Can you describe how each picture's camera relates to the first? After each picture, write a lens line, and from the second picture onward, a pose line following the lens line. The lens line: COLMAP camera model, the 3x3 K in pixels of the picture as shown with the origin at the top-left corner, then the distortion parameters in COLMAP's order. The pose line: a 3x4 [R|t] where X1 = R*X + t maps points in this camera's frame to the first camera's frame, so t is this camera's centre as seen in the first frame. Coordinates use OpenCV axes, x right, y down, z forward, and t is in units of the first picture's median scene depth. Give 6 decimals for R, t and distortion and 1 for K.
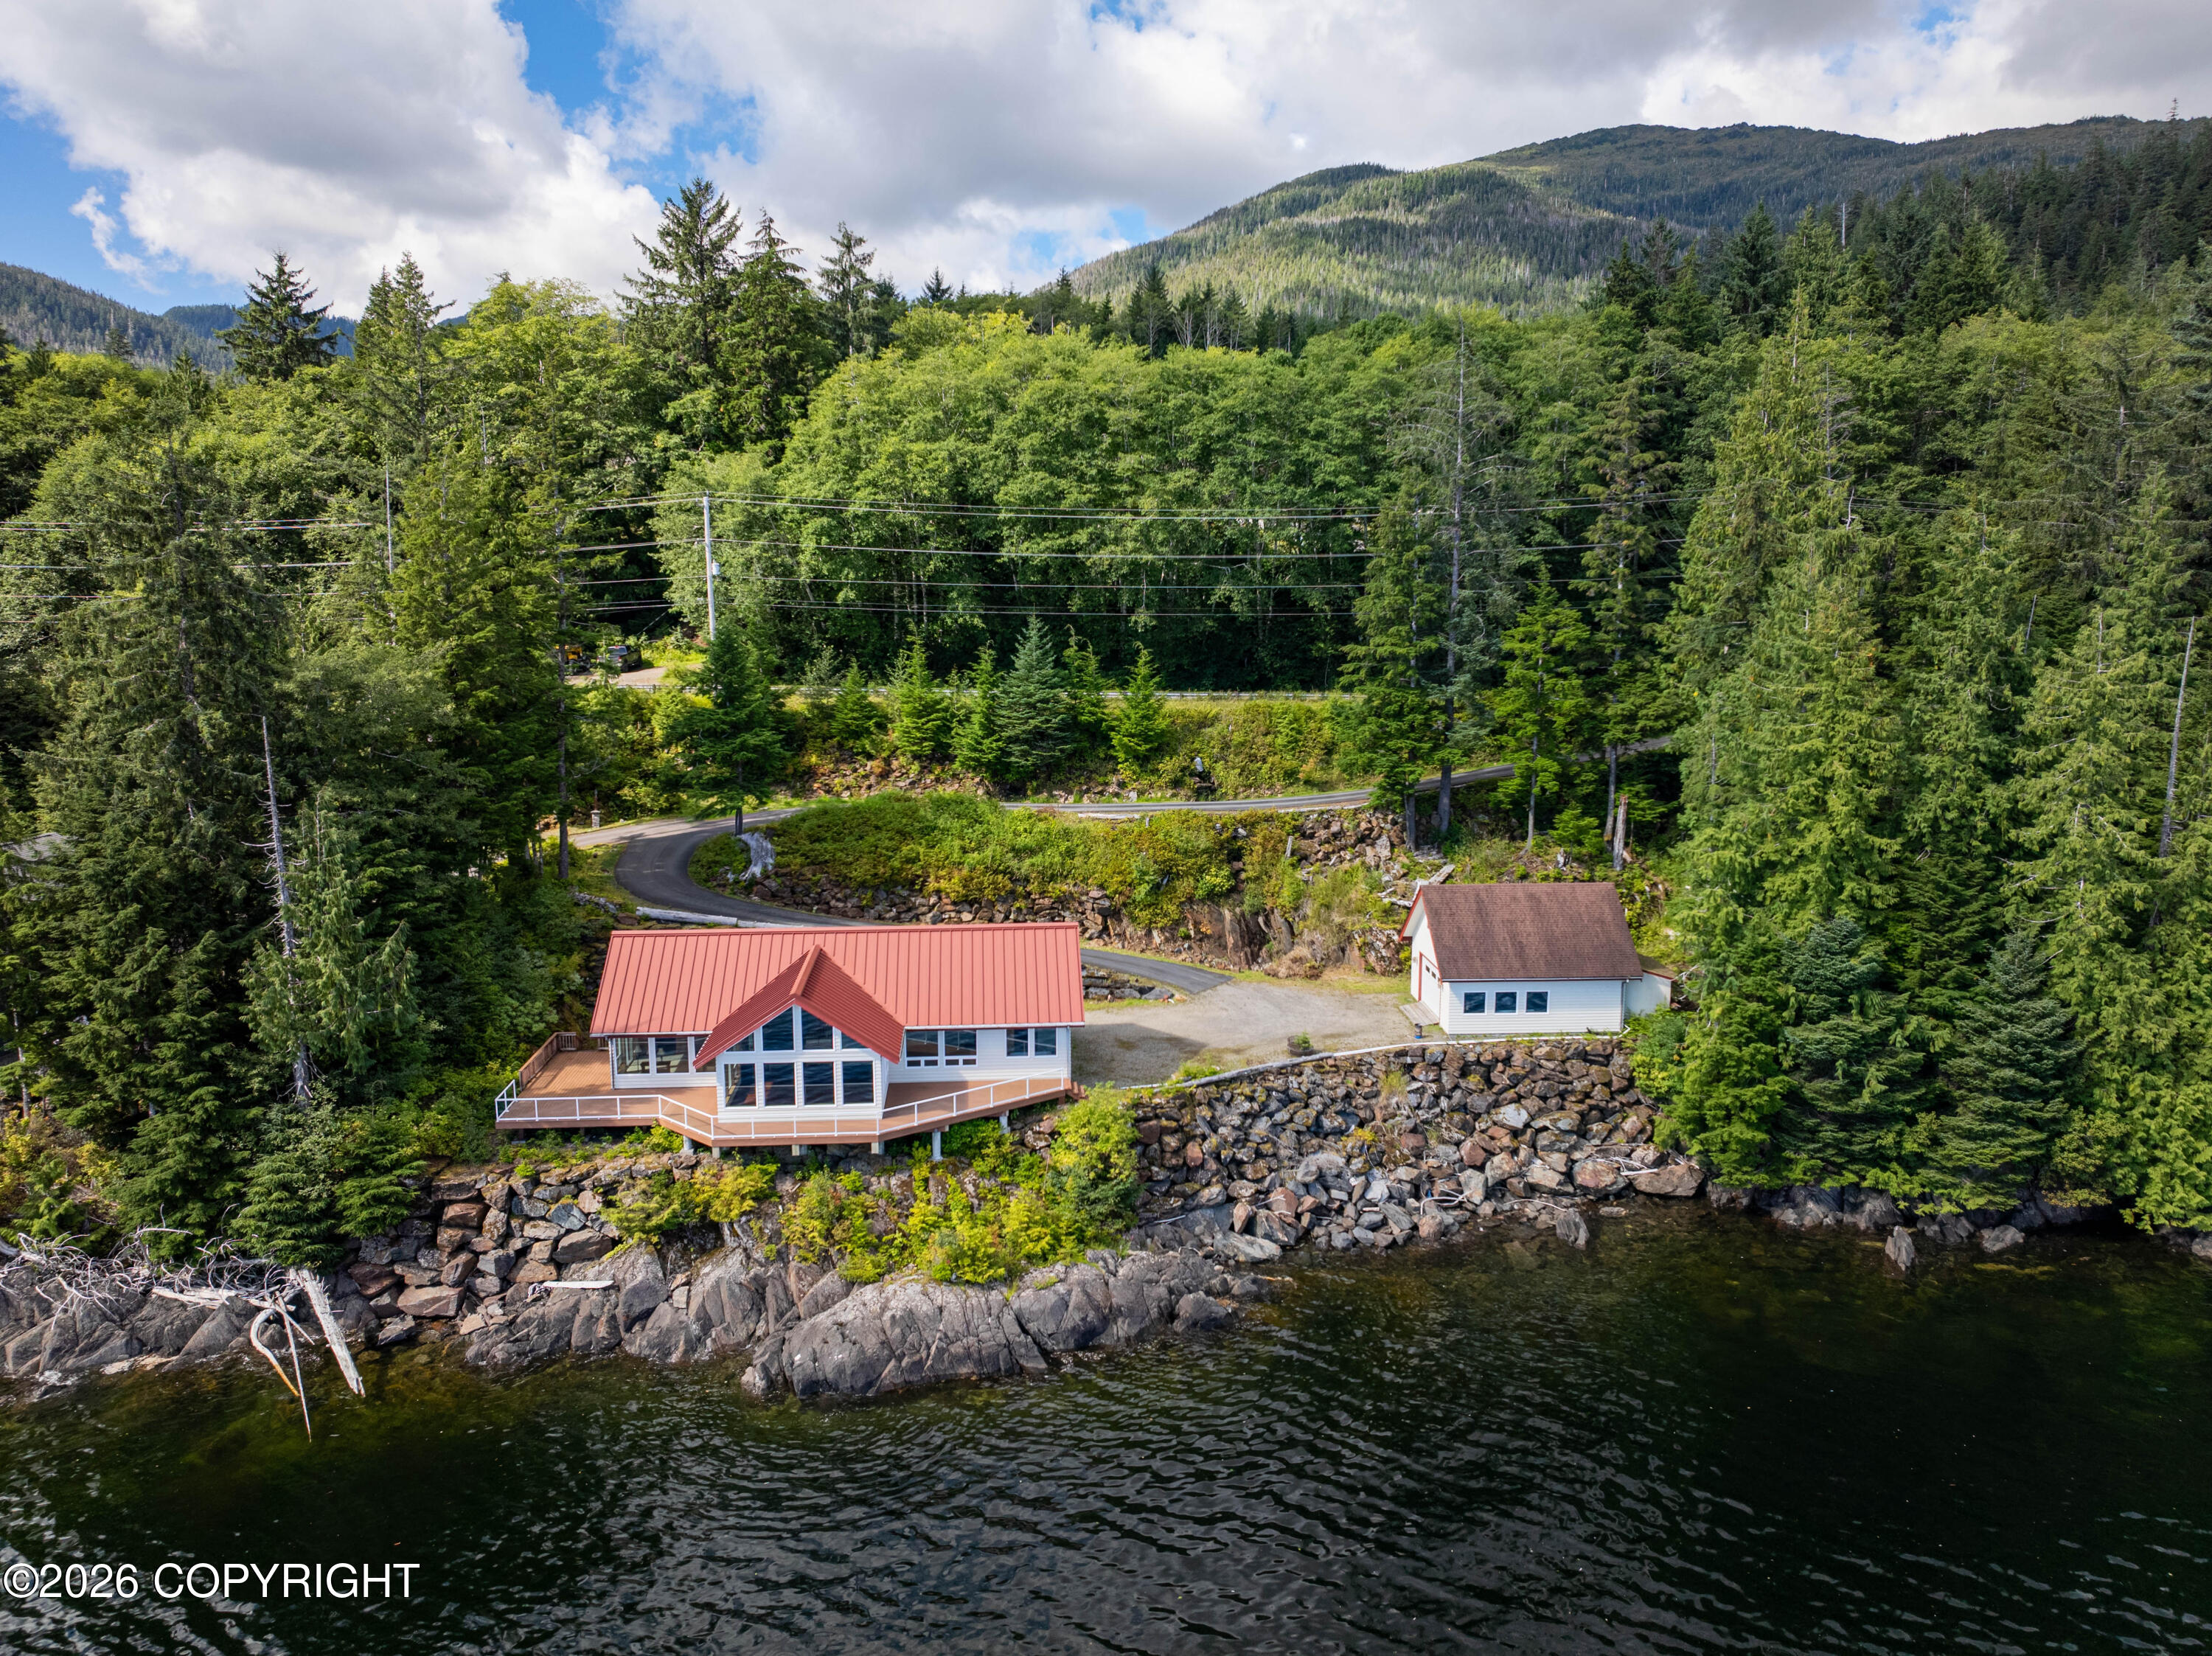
lens RADIAL K [[1554.3, 0, 1116.8], [0, 1554.3, 816.4], [0, 0, 1]] dist [-0.038721, 0.001700]
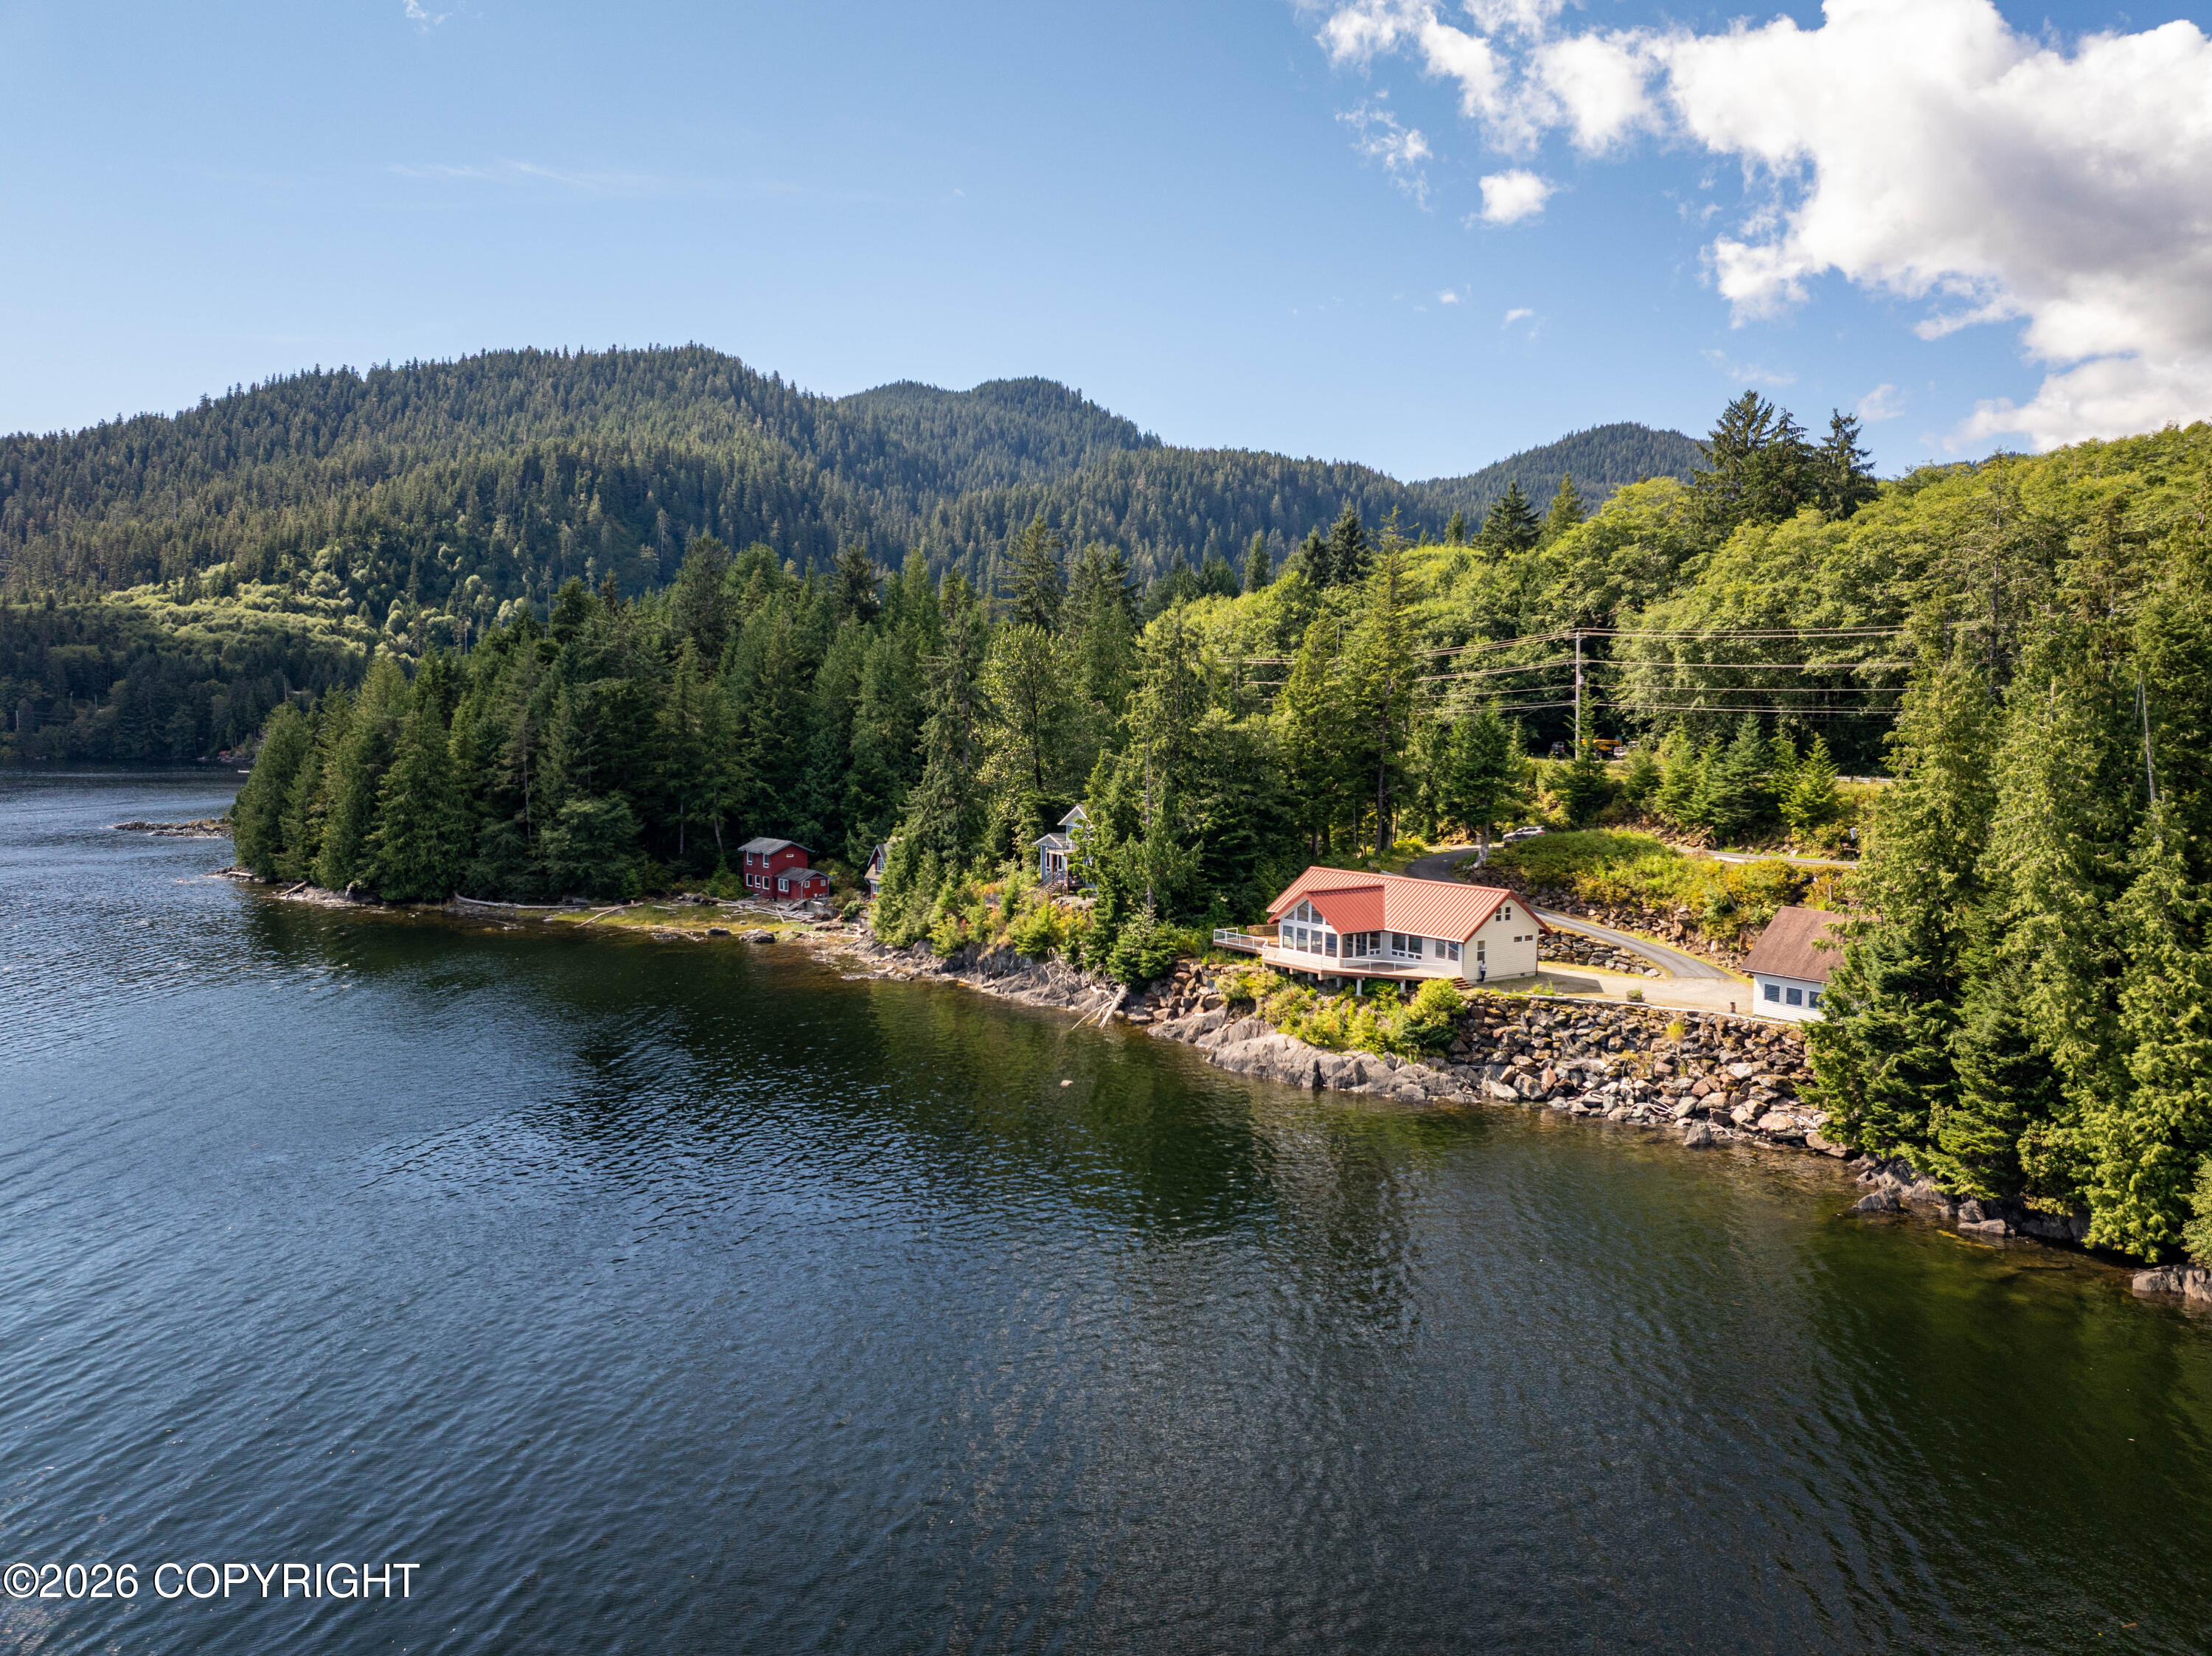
lens RADIAL K [[1576.2, 0, 1108.5], [0, 1576.2, 789.5], [0, 0, 1]] dist [-0.021010, 0.001209]
pose [[0.517123, 0.044285, -0.854764, 1.166530], [-0.139236, 0.989711, -0.032960, 0.079328], [0.844510, 0.136058, 0.517969, -0.194883]]
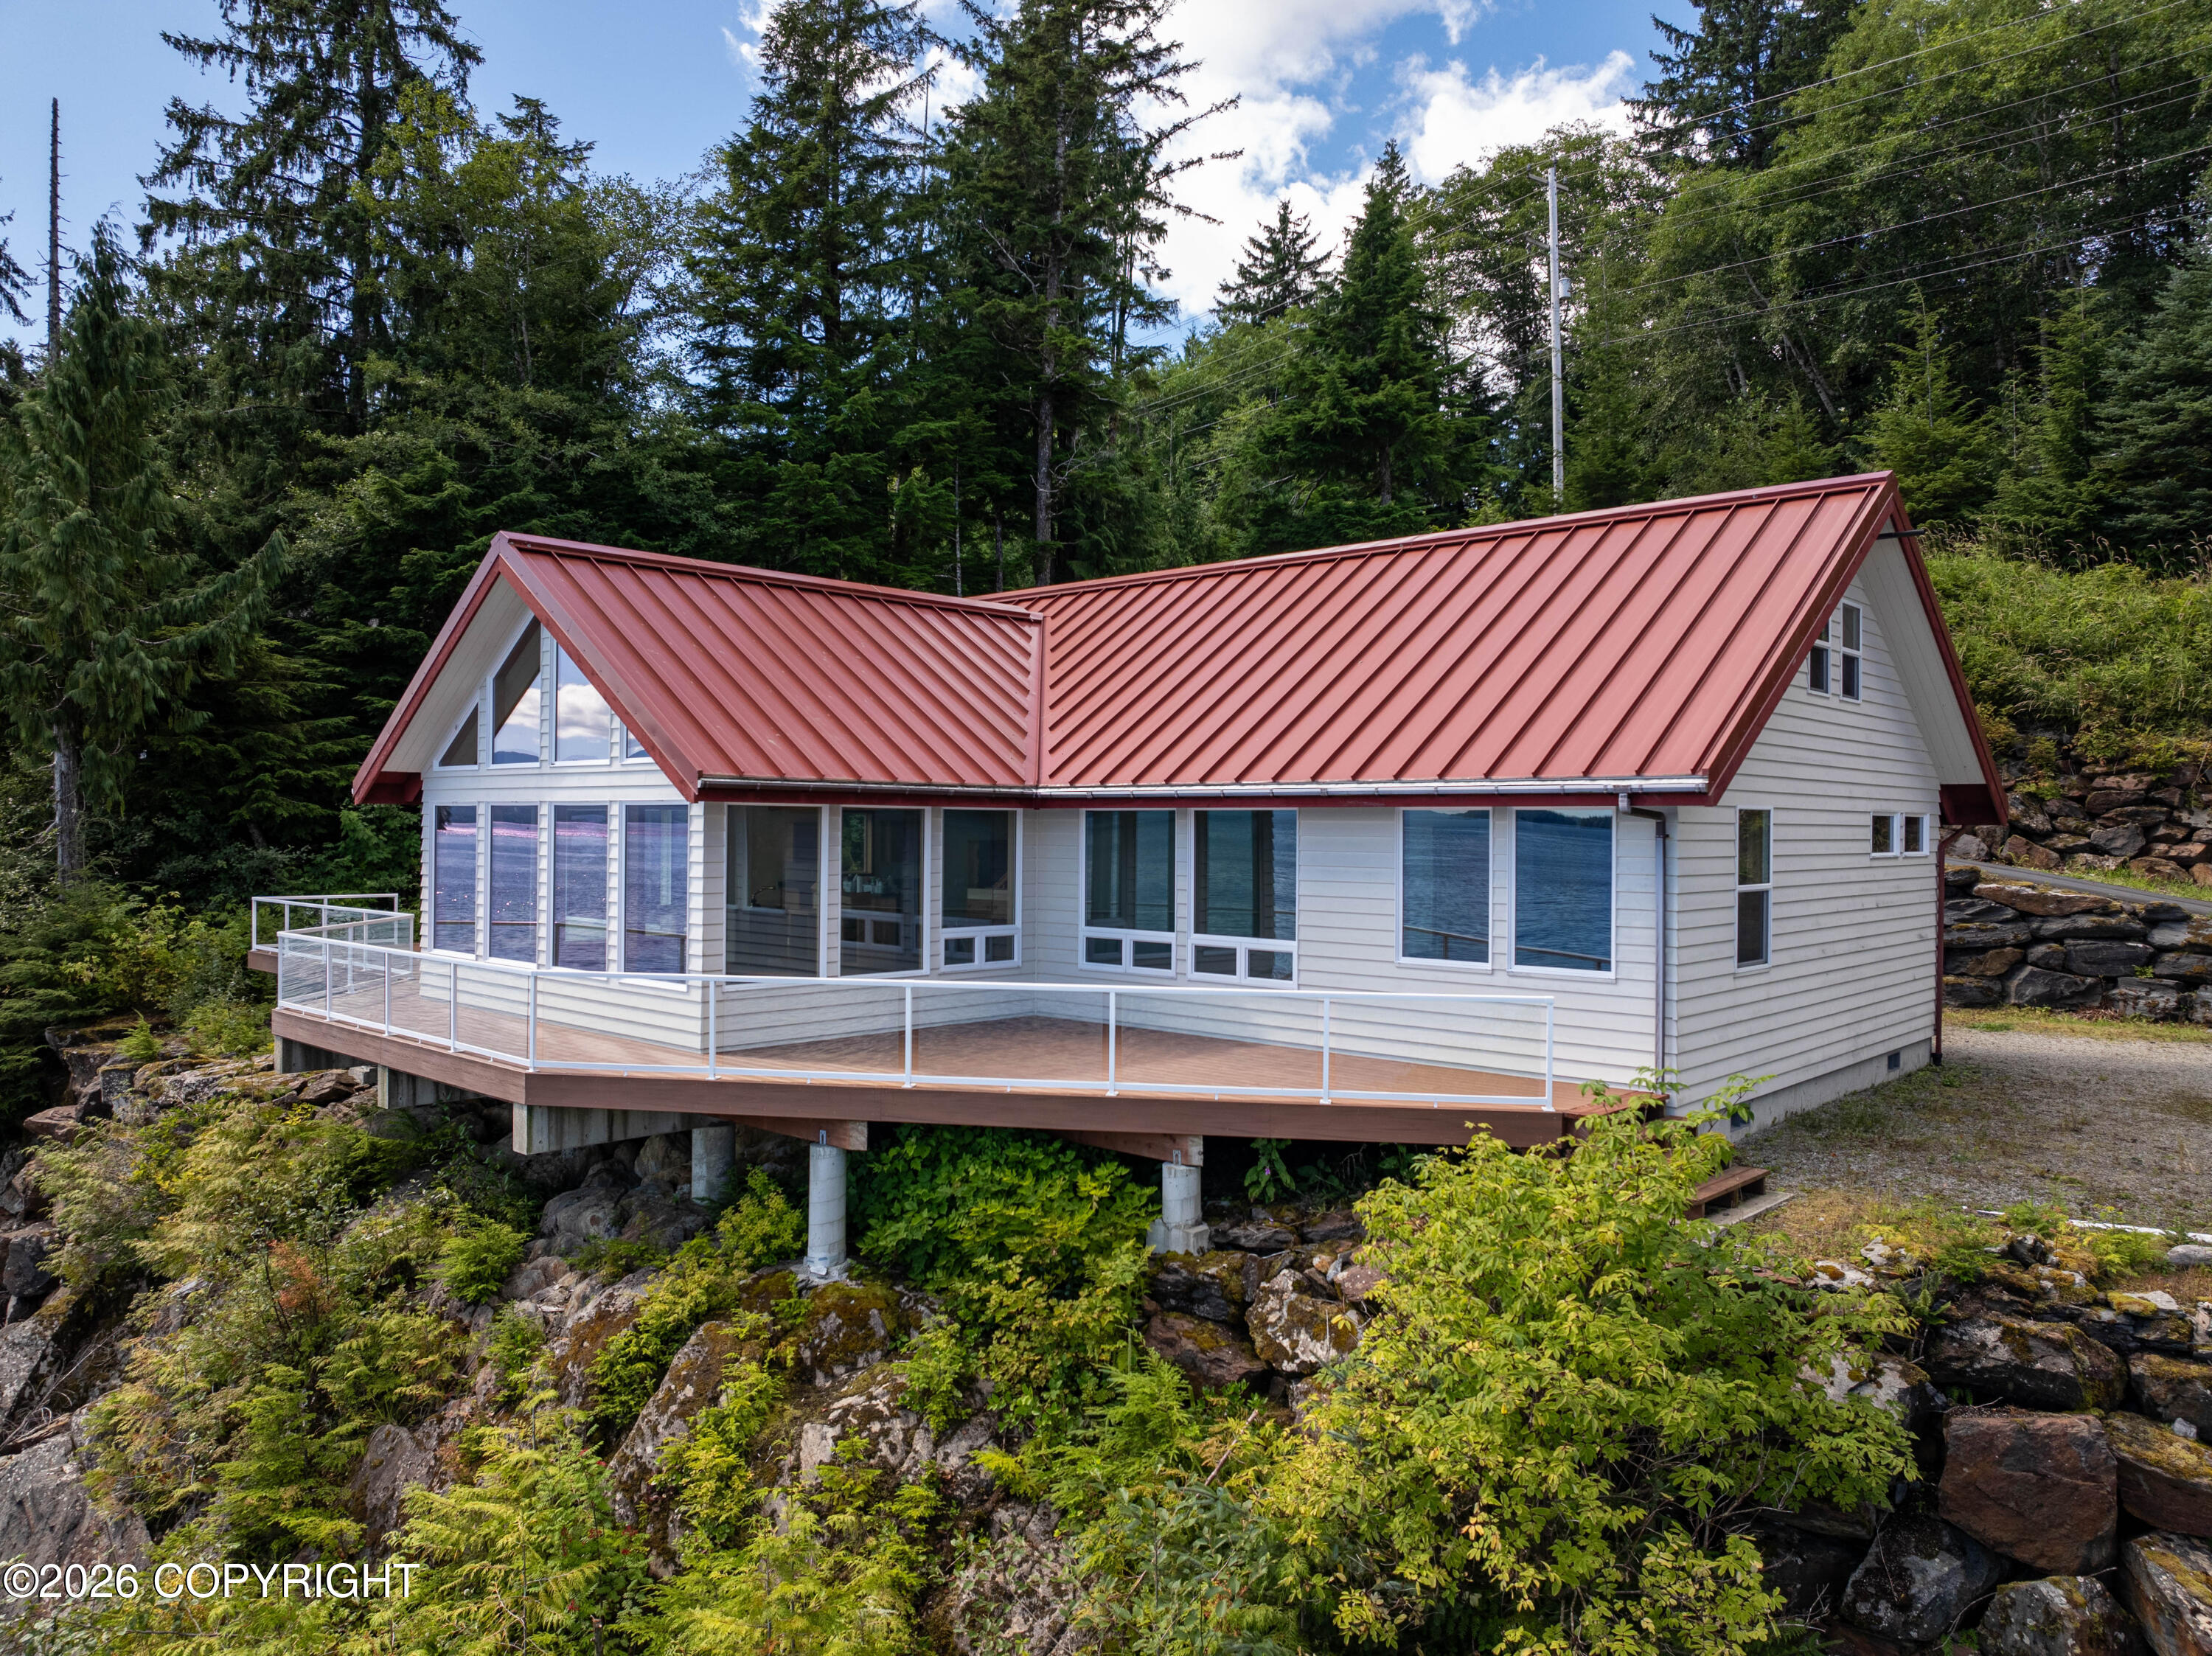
lens RADIAL K [[1554.3, 0, 1116.8], [0, 1554.3, 816.4], [0, 0, 1]] dist [-0.038721, 0.001700]
pose [[0.676338, 0.002394, -0.736587, 0.065853], [-0.119909, 0.987014, -0.106893, 0.160990], [0.726766, 0.160619, 0.667842, 0.802091]]
